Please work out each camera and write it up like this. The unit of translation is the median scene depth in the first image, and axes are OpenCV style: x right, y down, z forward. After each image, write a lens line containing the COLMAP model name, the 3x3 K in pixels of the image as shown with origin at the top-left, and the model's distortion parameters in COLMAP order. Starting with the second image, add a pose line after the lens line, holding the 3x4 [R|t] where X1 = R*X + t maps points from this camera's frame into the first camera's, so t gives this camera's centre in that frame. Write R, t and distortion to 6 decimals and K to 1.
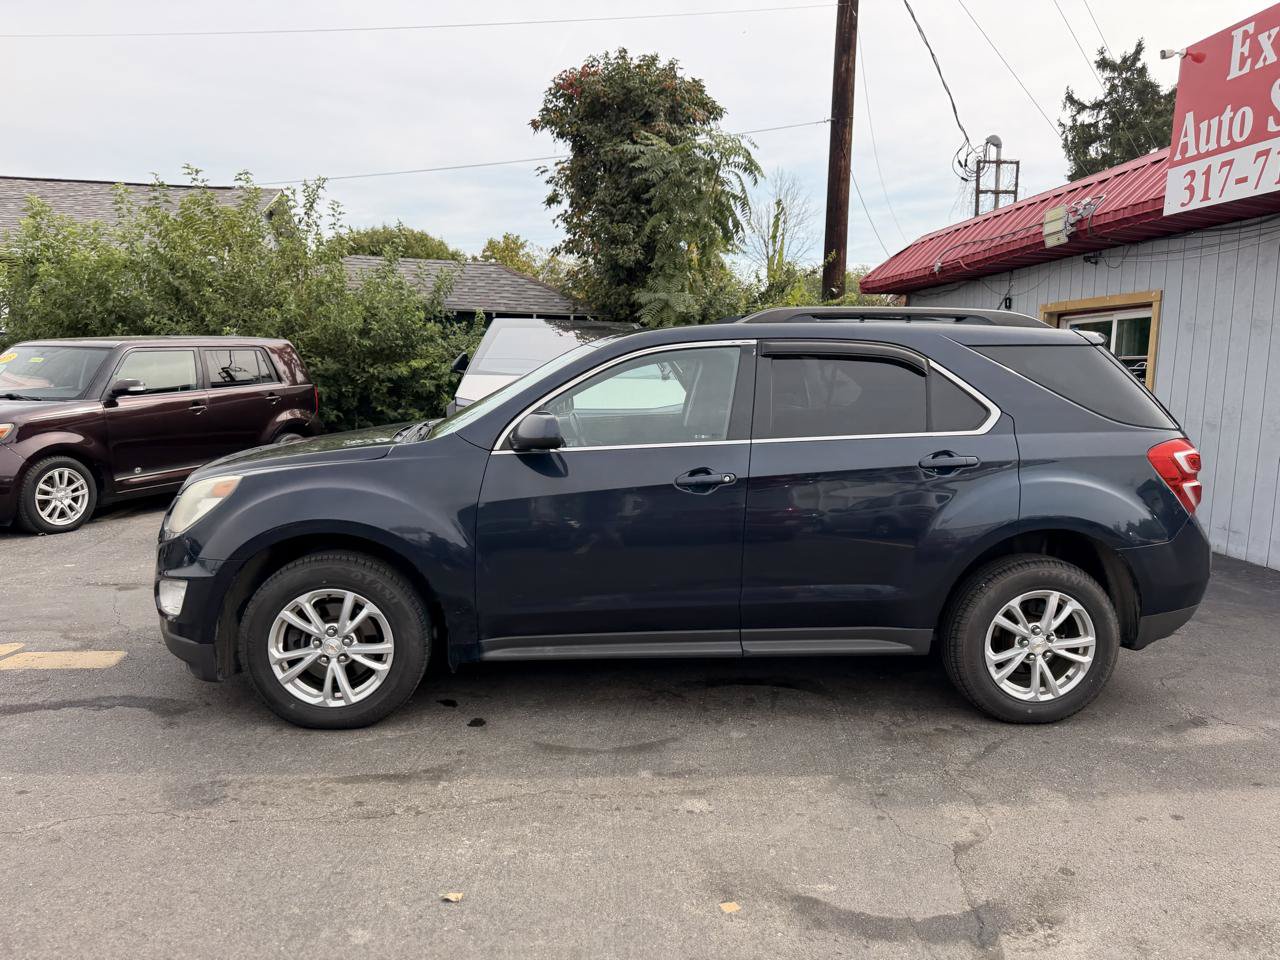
lens RADIAL K [[911.6, 0, 644.4], [0, 911.6, 469.4], [0, 0, 1]] dist [0.014997, -0.019759]
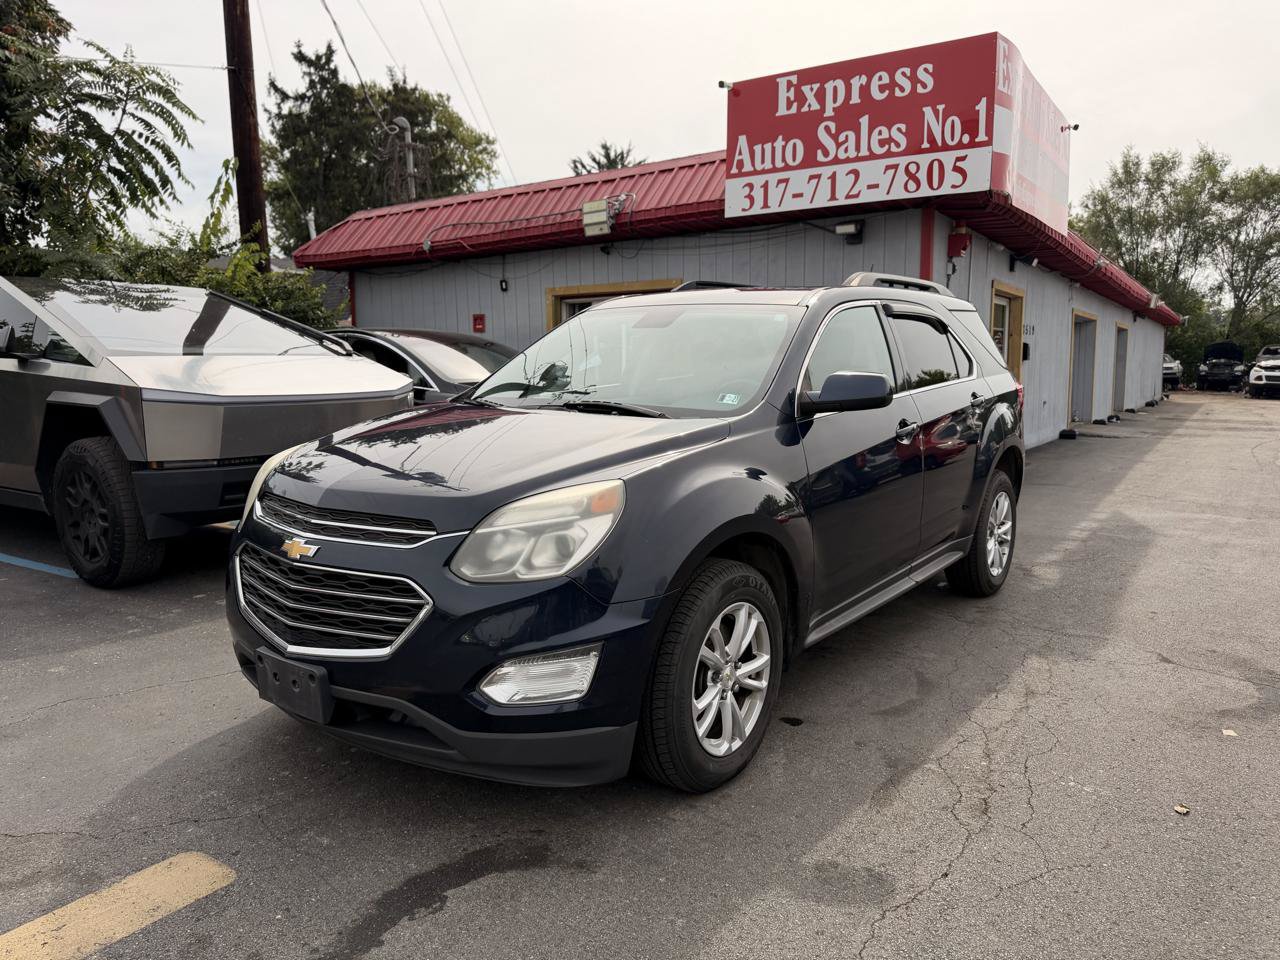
lens RADIAL K [[911.6, 0, 643.9], [0, 911.6, 483.2], [0, 0, 1]] dist [0.014997, -0.019759]
pose [[0.653881, -0.126876, 0.745884, -0.901203], [0.106826, 0.991445, 0.074997, -0.038171], [-0.749018, 0.030641, 0.661840, 0.495749]]
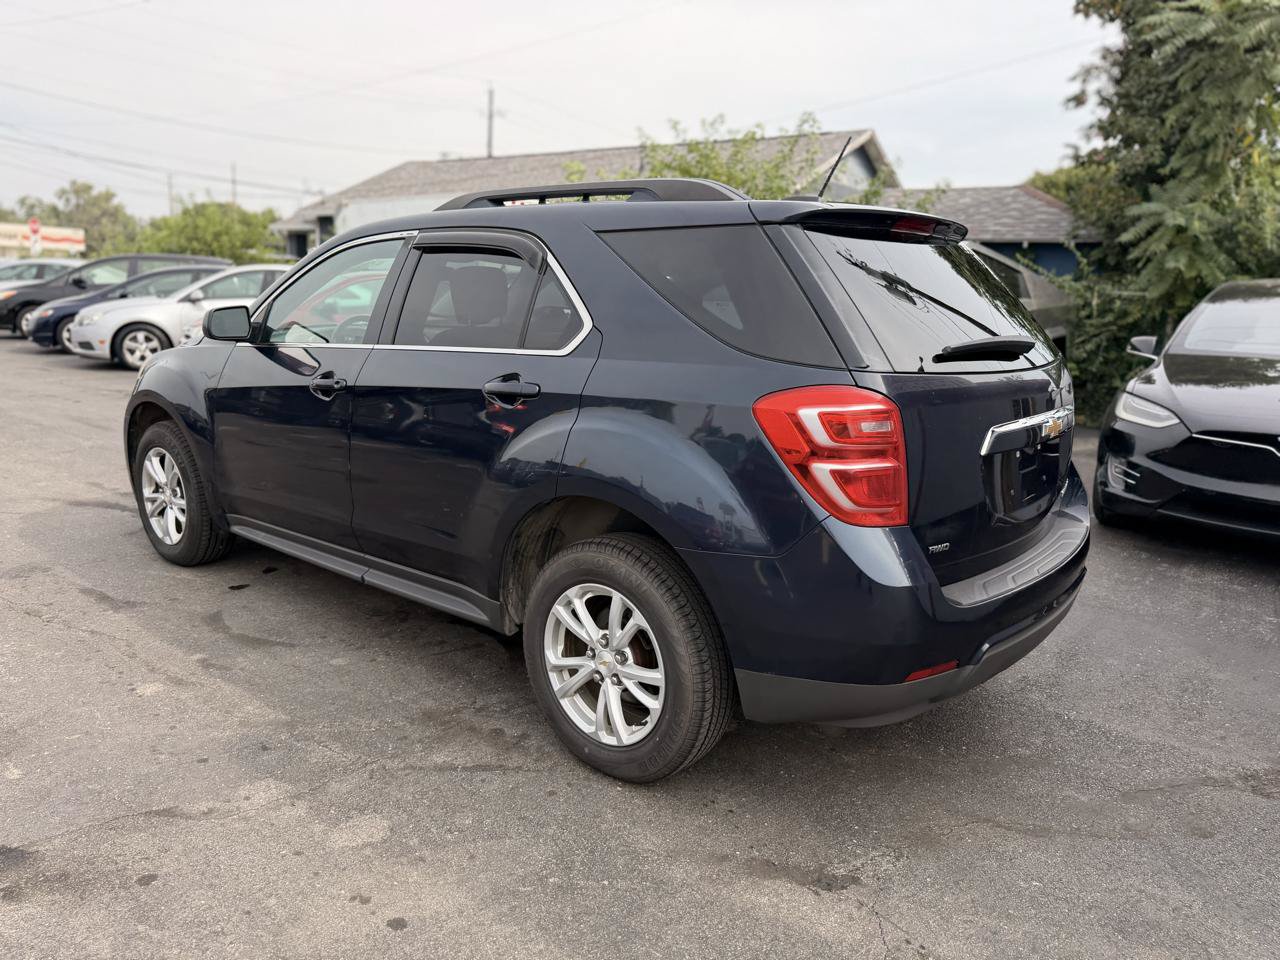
lens RADIAL K [[911.6, 0, 643.8], [0, 911.6, 474.8], [0, 0, 1]] dist [0.014997, -0.019759]
pose [[0.714718, 0.143782, -0.684474, 0.905133], [-0.102010, 0.989606, 0.101361, -0.023604], [0.691934, -0.002621, 0.721956, 0.519884]]
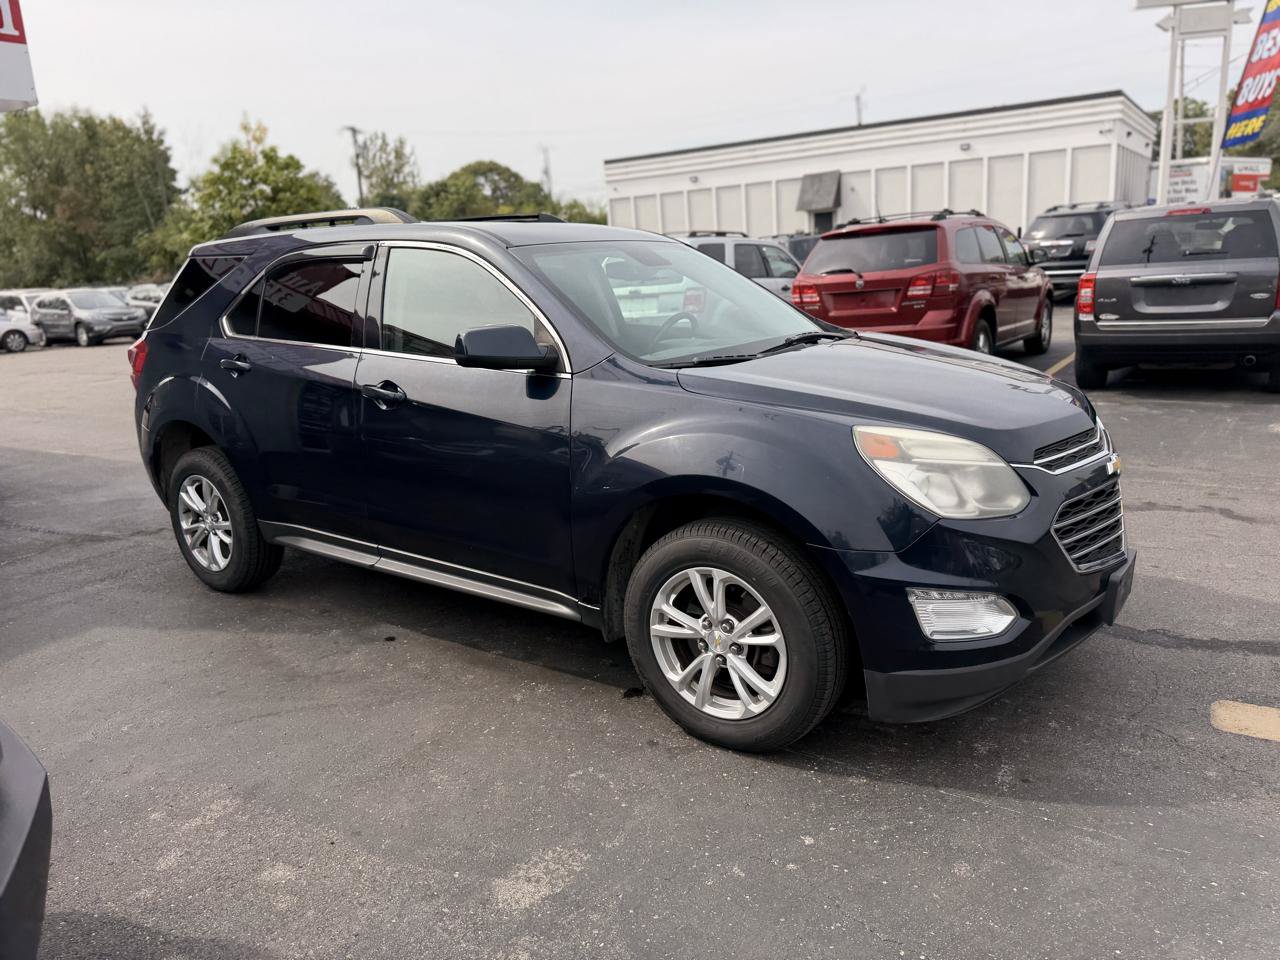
lens RADIAL K [[911.6, 0, 647.7], [0, 911.6, 481.3], [0, 0, 1]] dist [0.014997, -0.019759]
pose [[-0.770334, -0.134735, 0.623243, -0.740120], [0.112709, 0.933258, 0.341065, -0.247605], [-0.627600, 0.332979, -0.703735, 1.899560]]
